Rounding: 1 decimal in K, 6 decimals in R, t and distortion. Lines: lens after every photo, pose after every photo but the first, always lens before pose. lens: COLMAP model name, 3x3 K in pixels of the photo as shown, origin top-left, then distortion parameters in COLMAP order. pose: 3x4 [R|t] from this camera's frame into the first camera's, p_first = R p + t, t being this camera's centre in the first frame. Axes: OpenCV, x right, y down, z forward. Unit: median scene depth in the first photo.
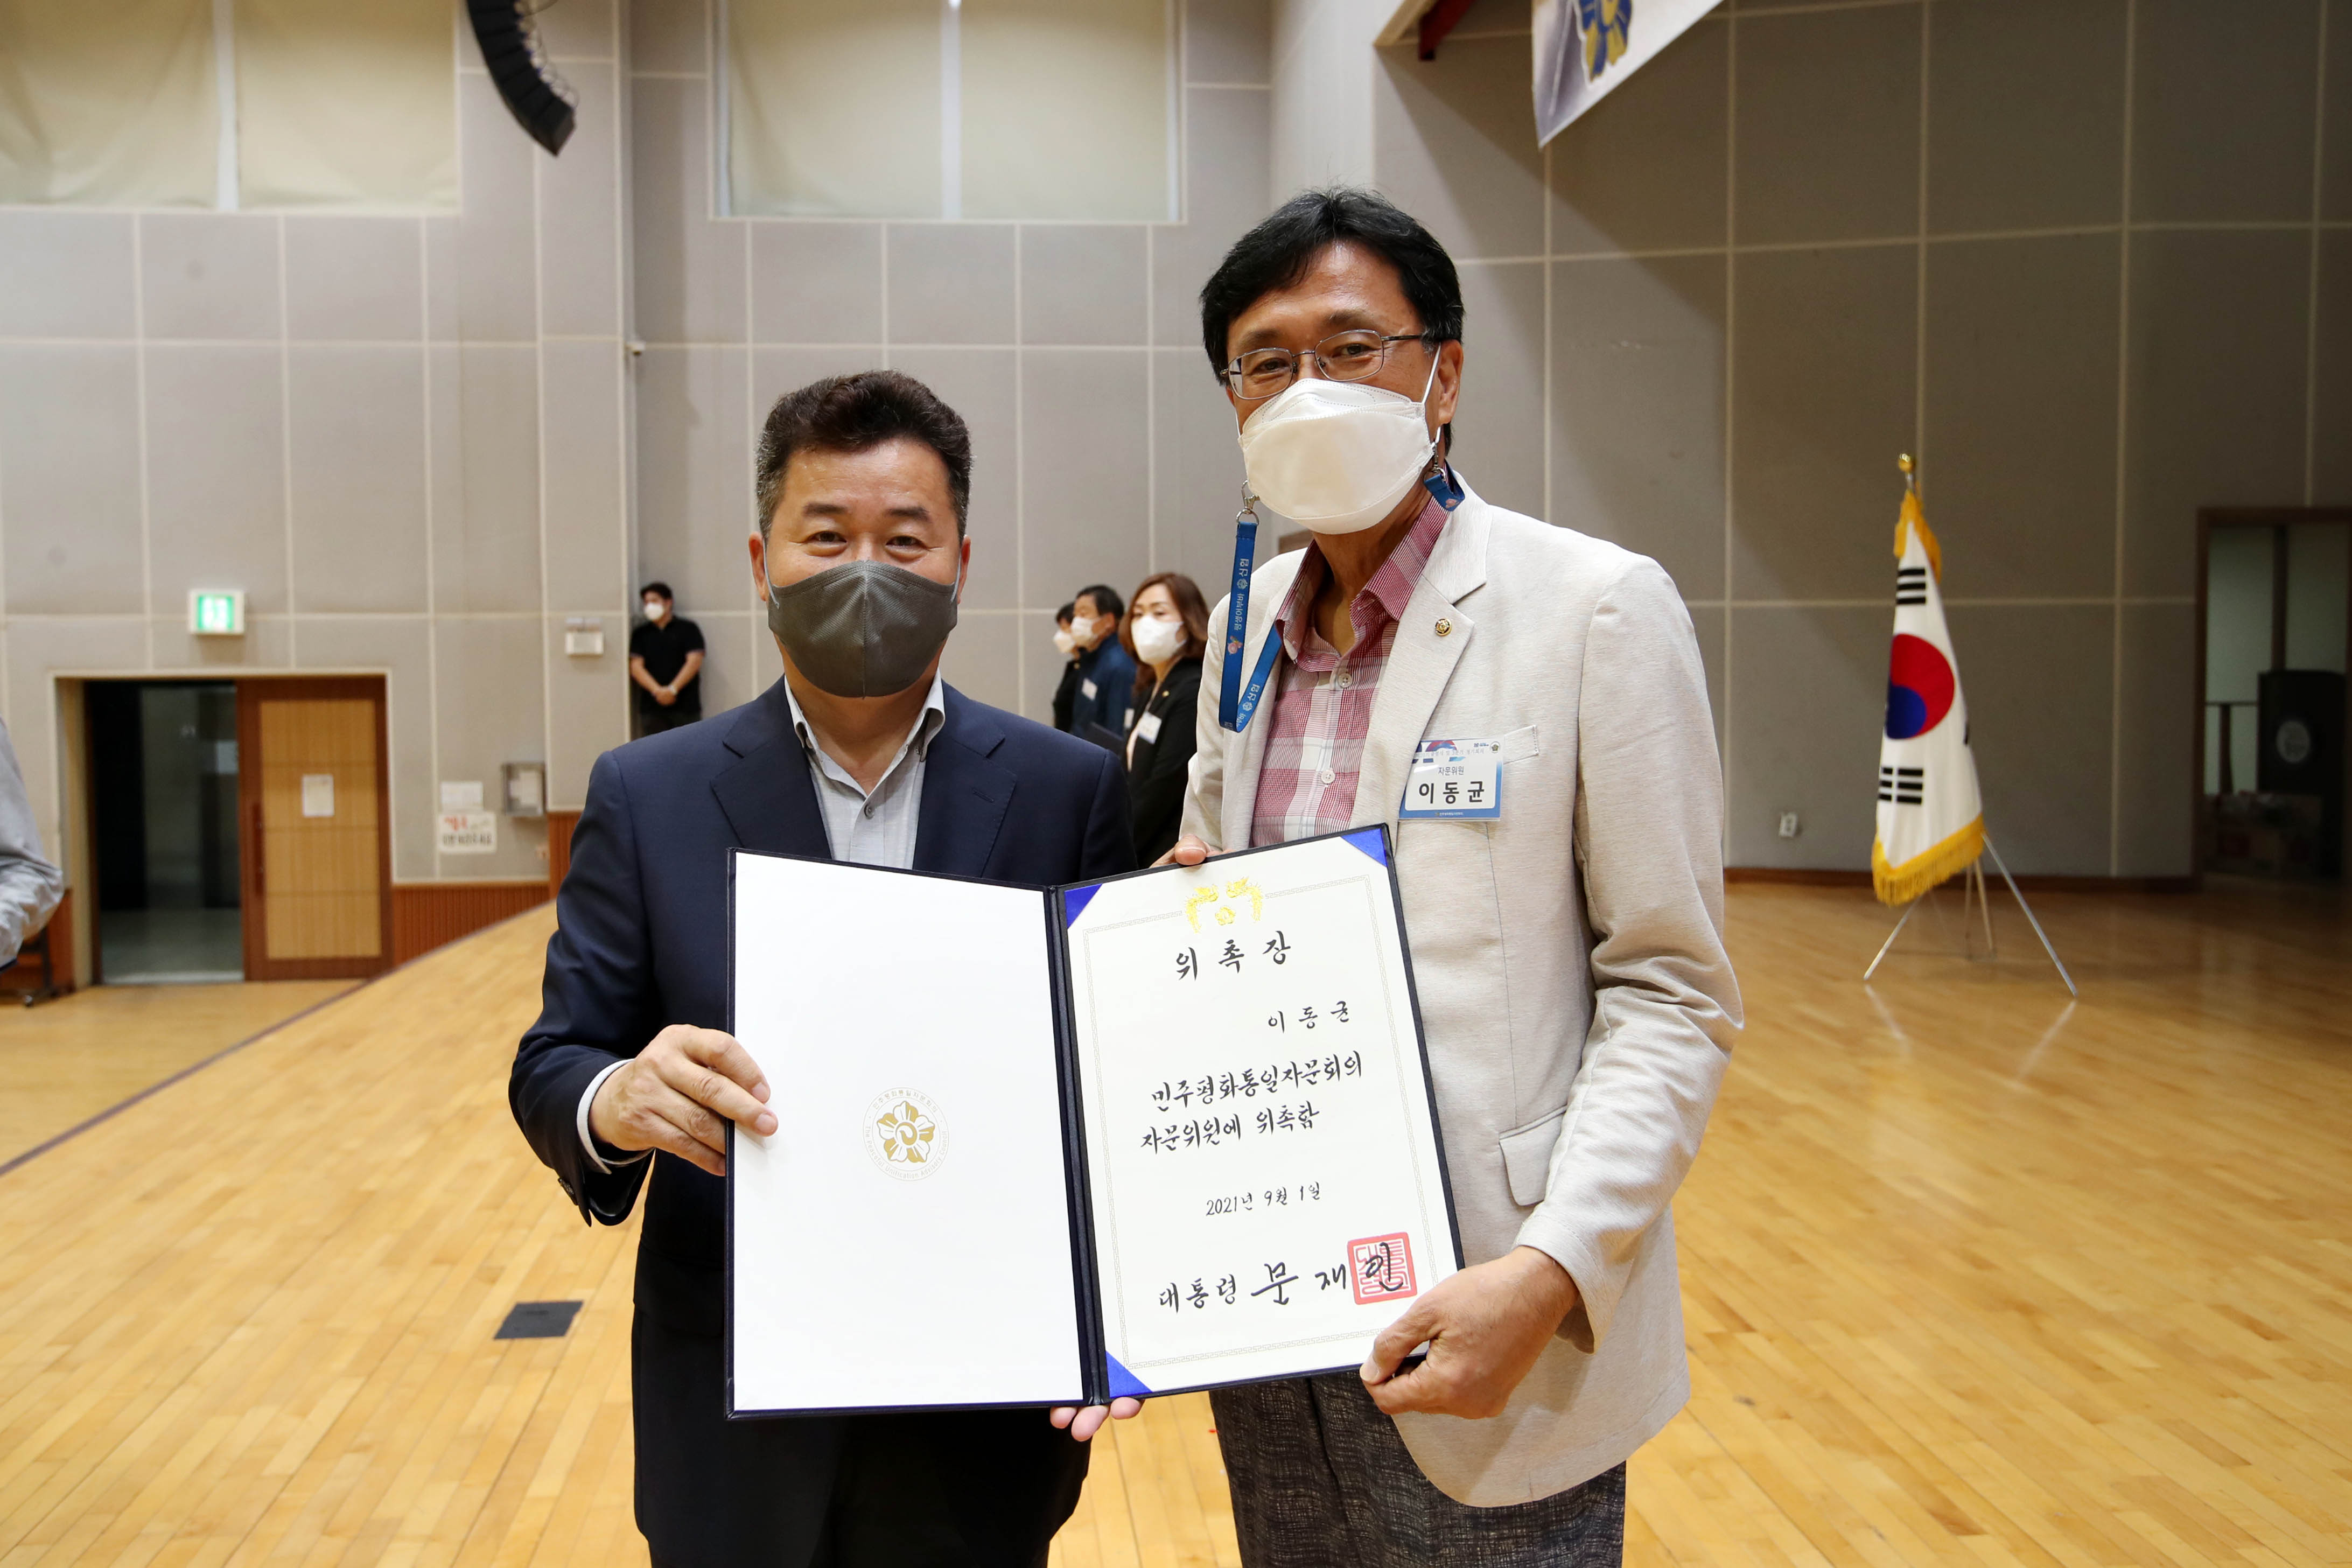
lens RADIAL K [[1736.2, 0, 1111.1], [0, 1736.2, 701.5], [0, 0, 1]] dist [-0.012695, 0.042208]
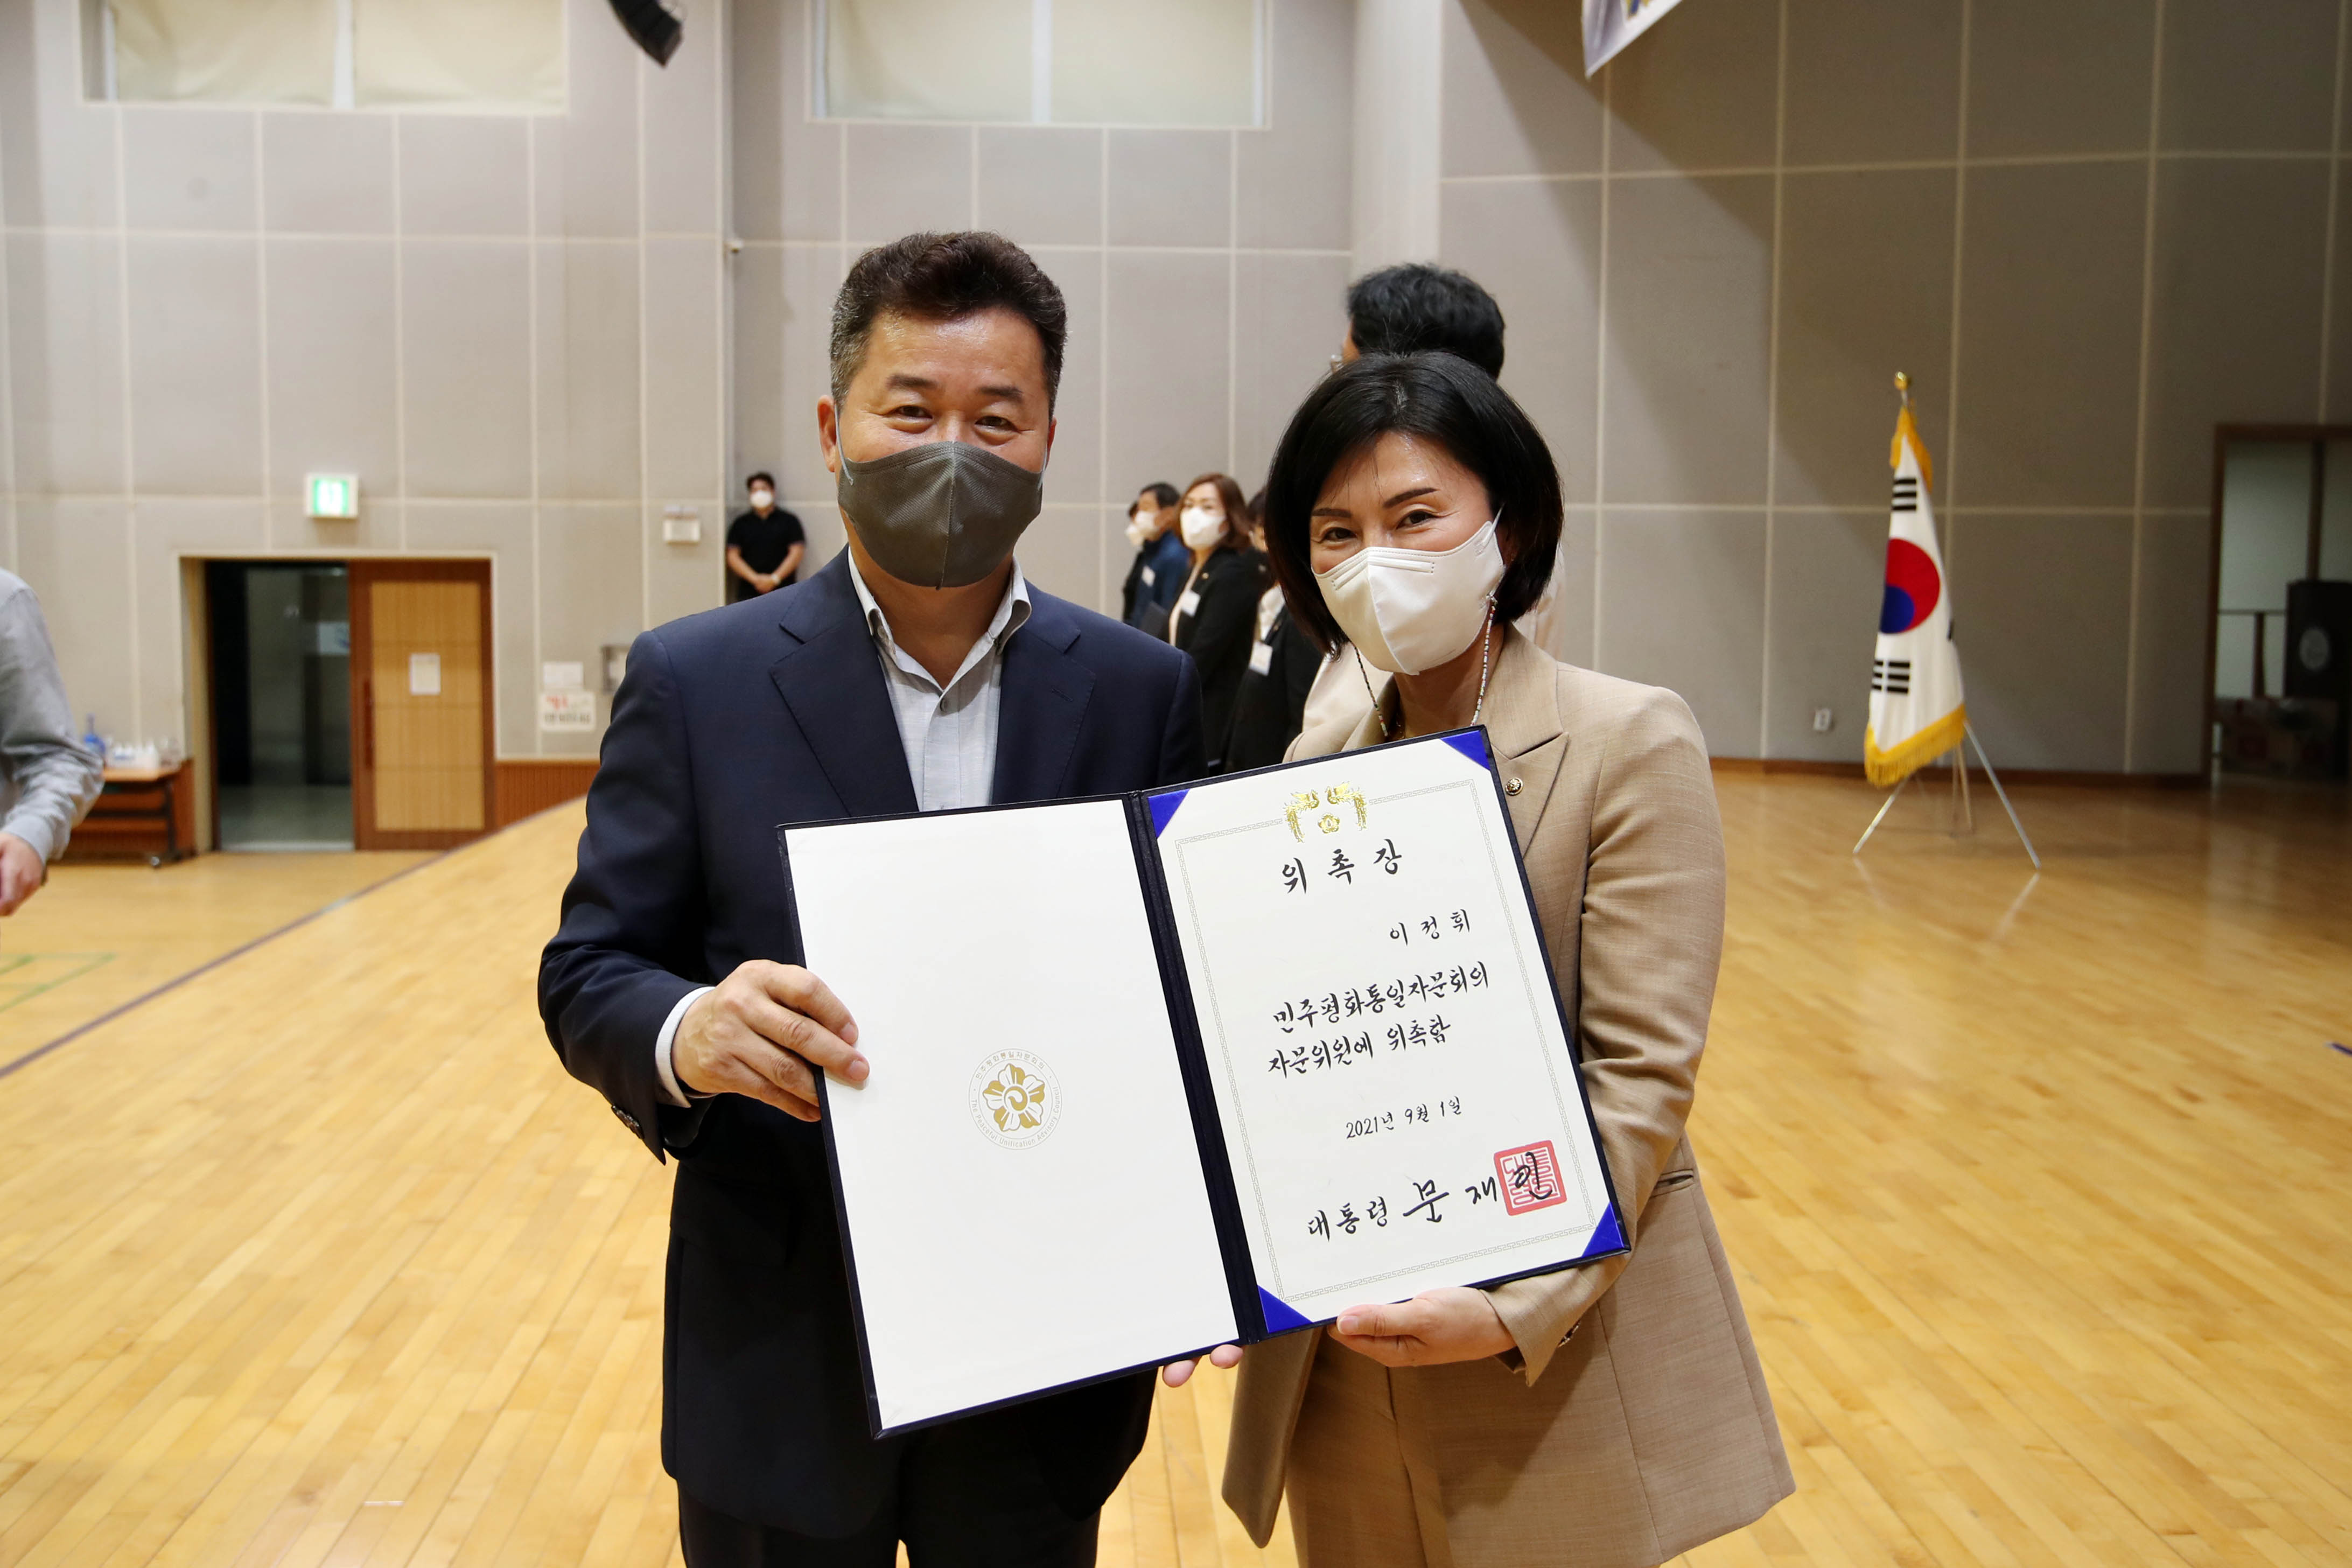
lens RADIAL K [[1831.8, 0, 1168.3], [0, 1831.8, 642.9], [0, 0, 1]] dist [-0.000009, 0.011209]
pose [[0.999571, 0.016286, -0.024334, 0.019904], [-0.015759, 0.999640, 0.021718, 0.006591], [0.024678, -0.021325, 0.999468, -0.118387]]
